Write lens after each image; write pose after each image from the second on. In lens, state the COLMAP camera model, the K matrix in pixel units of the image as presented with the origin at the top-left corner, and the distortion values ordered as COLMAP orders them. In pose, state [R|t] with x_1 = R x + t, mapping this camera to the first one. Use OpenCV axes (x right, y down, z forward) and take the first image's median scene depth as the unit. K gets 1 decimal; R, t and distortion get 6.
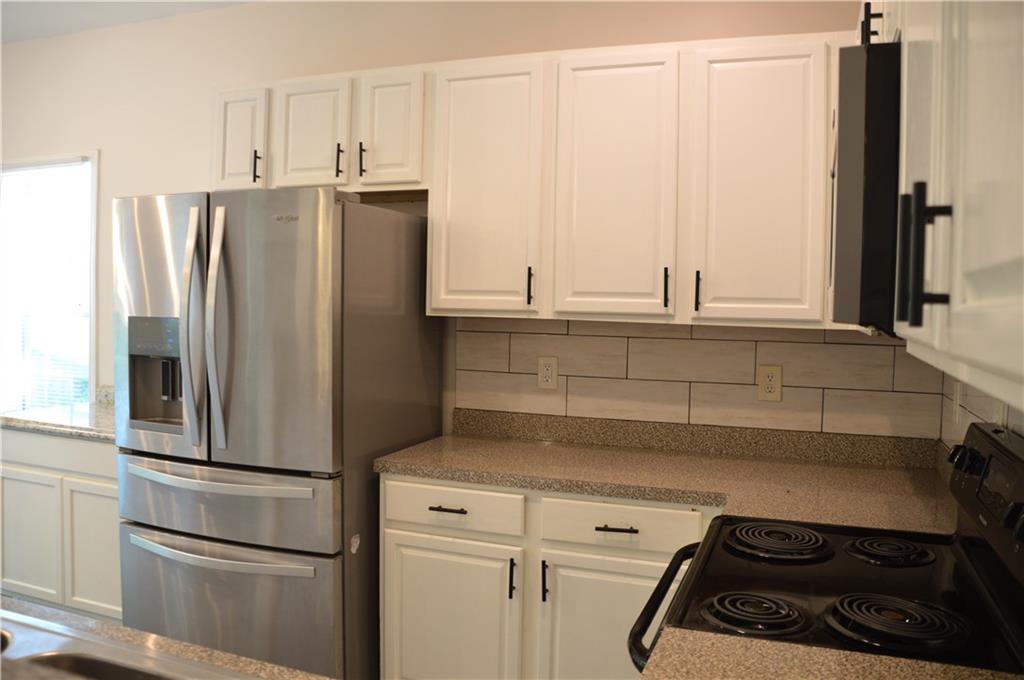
lens RADIAL K [[816.5, 0, 515.9], [0, 816.5, 339.1], [0, 0, 1]] dist [-0.147869, 0.092955]
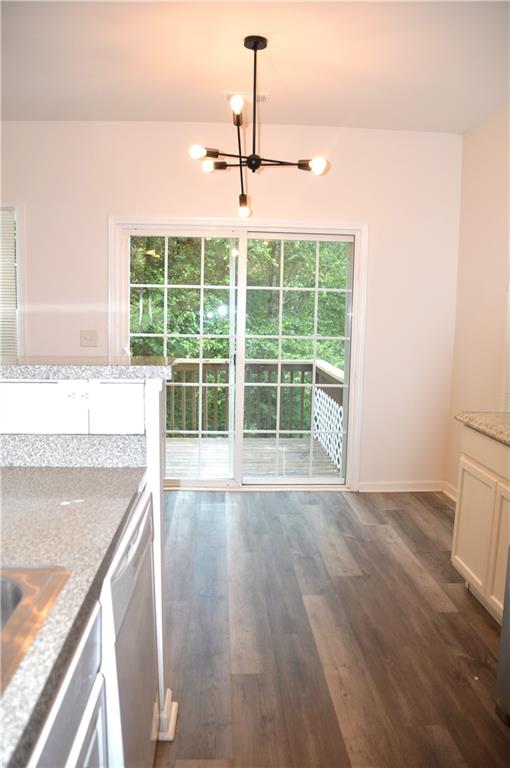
lens RADIAL K [[612.4, 0, 253.6], [0, 612.4, 385.7], [0, 0, 1]] dist [-0.147869, 0.092955]
pose [[0.405568, 0.093219, -0.909299, -0.001287], [-0.051108, 0.995543, 0.079265, 0.004431], [0.912635, 0.014325, 0.408524, 0.428622]]
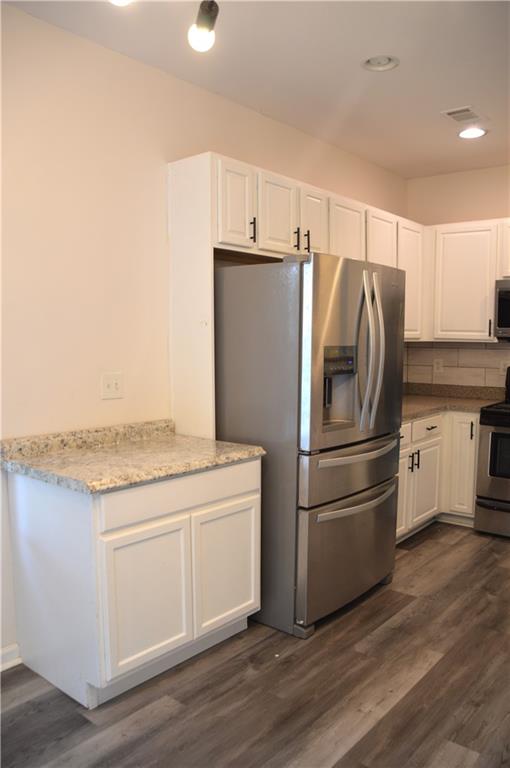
lens RADIAL K [[612.4, 0, 252.5], [0, 612.4, 388.8], [0, 0, 1]] dist [-0.147869, 0.092955]
pose [[0.328783, -0.100793, 0.939011, -1.436238], [0.045978, 0.994818, 0.090685, -0.055016], [-0.943286, 0.013358, 0.331714, 0.762538]]
